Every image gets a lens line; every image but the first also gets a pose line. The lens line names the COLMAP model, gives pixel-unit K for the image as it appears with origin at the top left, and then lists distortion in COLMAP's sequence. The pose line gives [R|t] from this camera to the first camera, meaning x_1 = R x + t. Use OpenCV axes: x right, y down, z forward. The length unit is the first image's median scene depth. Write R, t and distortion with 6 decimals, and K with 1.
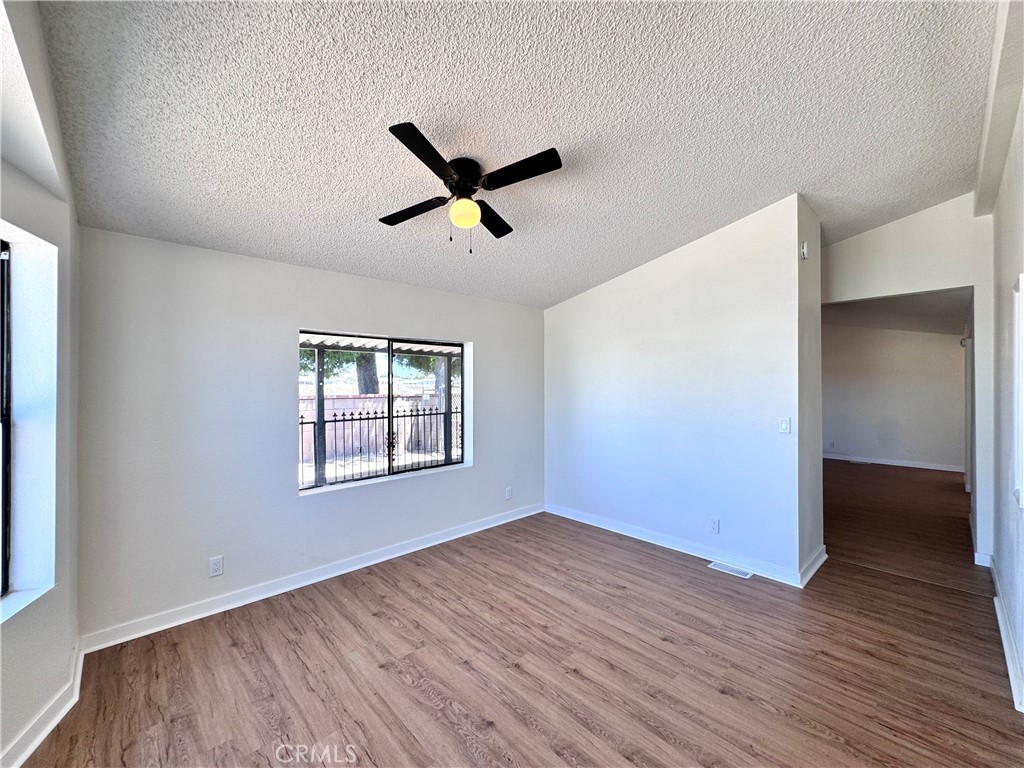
lens RADIAL K [[410.5, 0, 512.3], [0, 410.5, 382.9], [0, 0, 1]] dist [-0.003744, 0.000791]
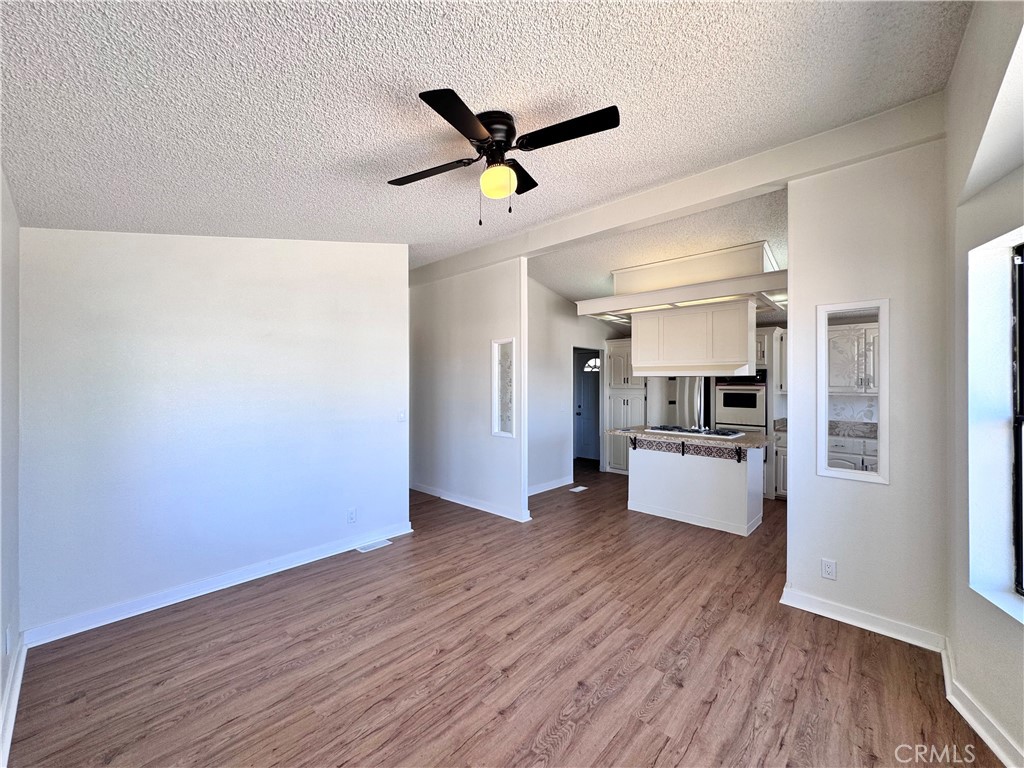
lens RADIAL K [[410.5, 0, 512.7], [0, 410.5, 385.8], [0, 0, 1]] dist [-0.003744, 0.000791]
pose [[-0.071497, -0.003129, 0.997436, -0.764386], [-0.009134, 0.999955, 0.002483, 0.000743], [-0.997399, -0.008933, -0.071523, 0.830359]]
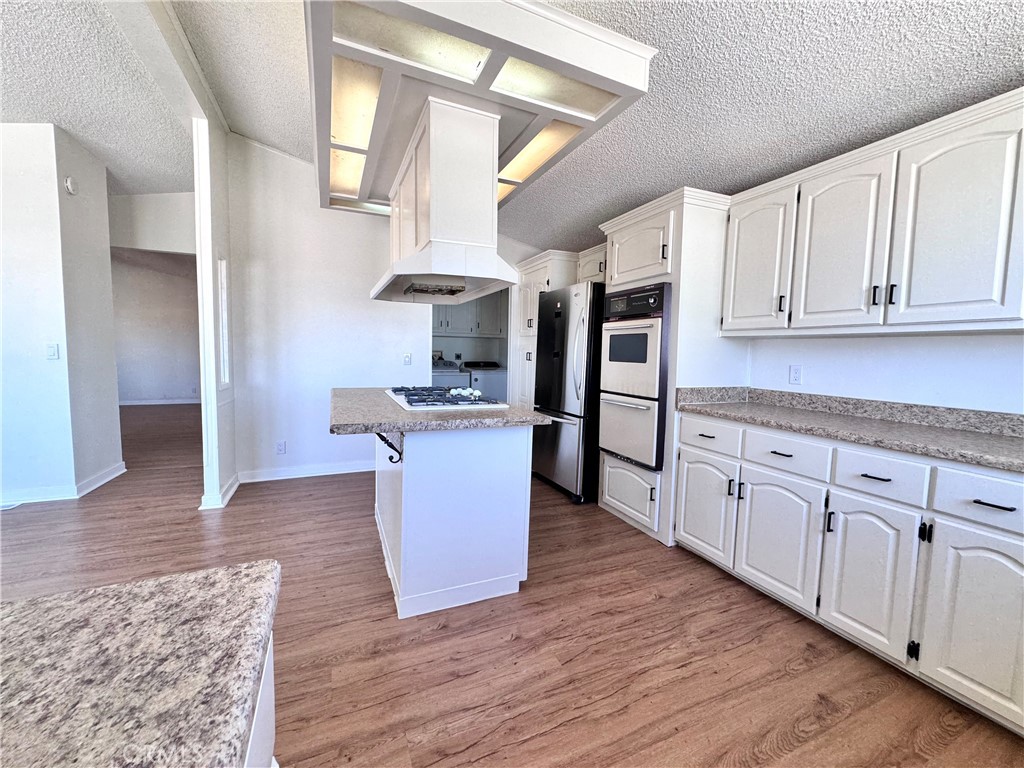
lens RADIAL K [[410.5, 0, 512.7], [0, 410.5, 384.4], [0, 0, 1]] dist [-0.003744, 0.000791]
pose [[0.327002, -0.065259, 0.942768, 0.073657], [-0.025058, 0.996663, 0.077681, 0.085276], [-0.944691, -0.049026, 0.324276, -0.494115]]
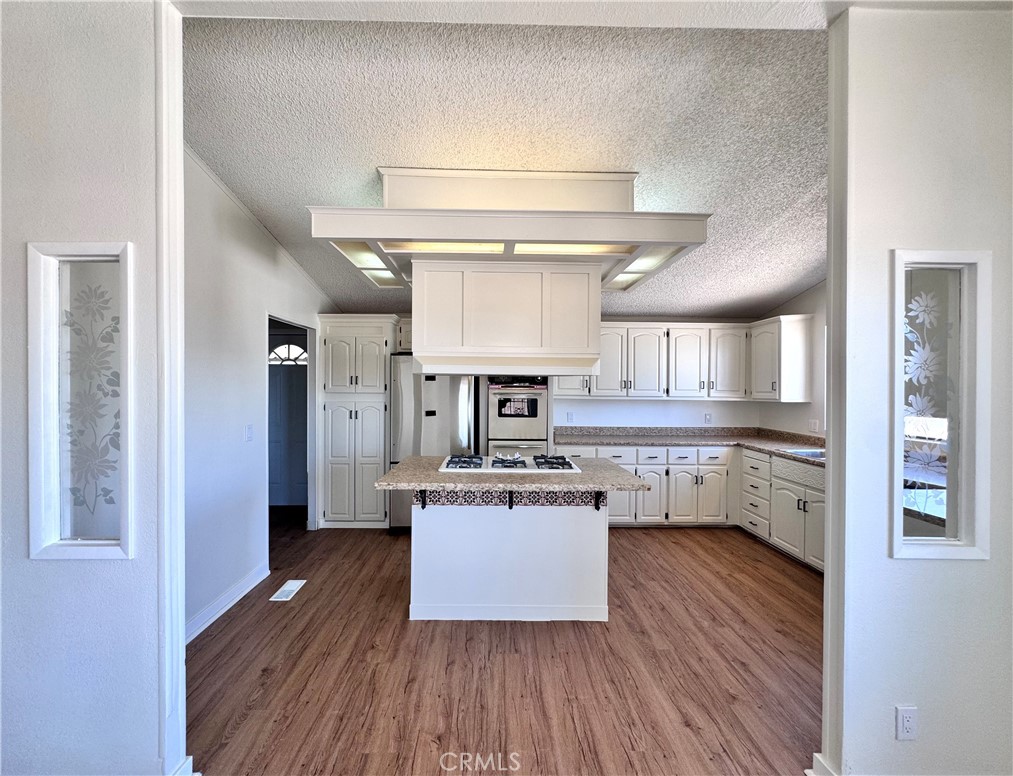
lens RADIAL K [[415.8, 0, 496.2], [0, 415.8, 387.1], [0, 0, 1]] dist [-0.001753, 0.000005]
pose [[-0.741265, -0.006174, 0.671184, 0.178653], [-0.009186, 0.999957, -0.000947, -0.009139], [-0.671150, -0.006867, -0.741290, 0.786823]]
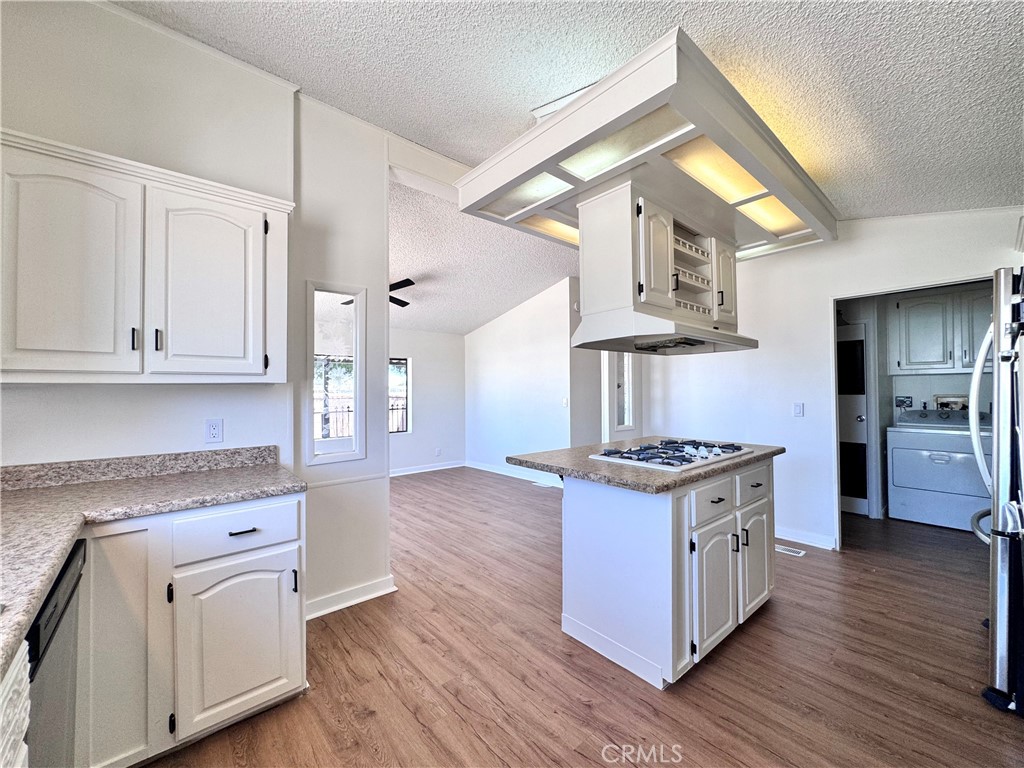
lens RADIAL K [[410.5, 0, 511.5], [0, 410.5, 385.6], [0, 0, 1]] dist [-0.003744, 0.000791]
pose [[0.998925, -0.009401, -0.045398, 0.574250], [0.008939, 0.999906, -0.010354, 0.049185], [0.045491, 0.009937, 0.998915, -0.947335]]
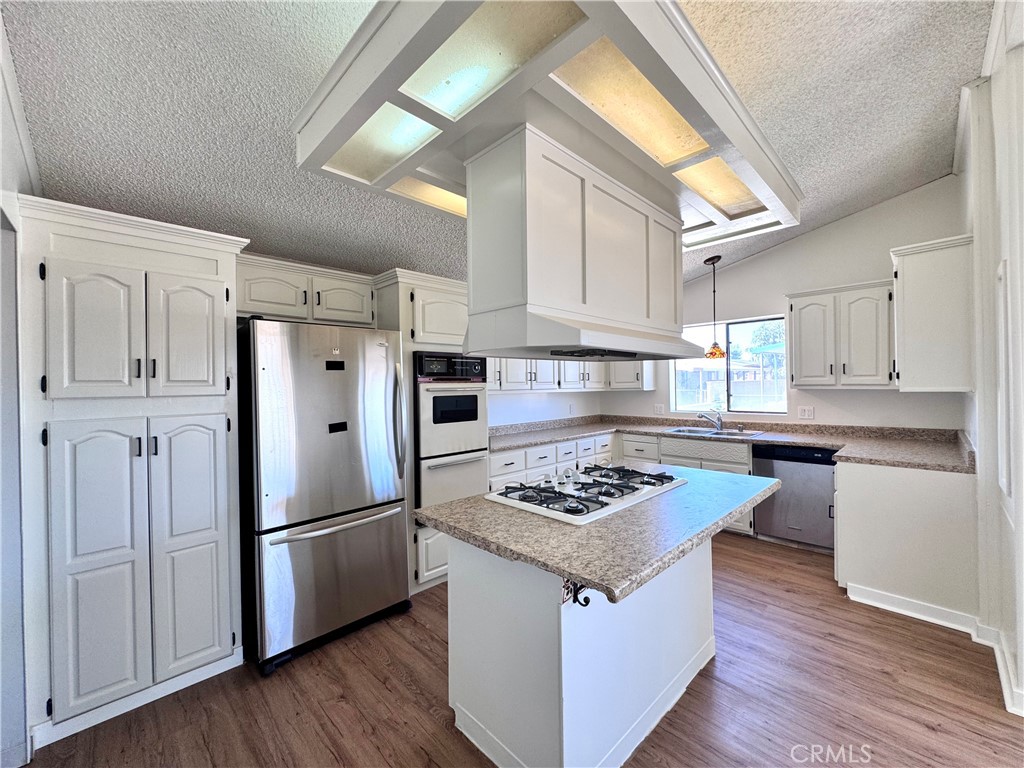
lens RADIAL K [[410.5, 0, 510.8], [0, 410.5, 383.3], [0, 0, 1]] dist [-0.003744, 0.000791]
pose [[-0.999672, 0.015835, -0.020109, 1.040350], [0.015969, 0.999851, -0.006567, 0.007357], [0.020002, -0.006886, -0.999776, 0.682577]]
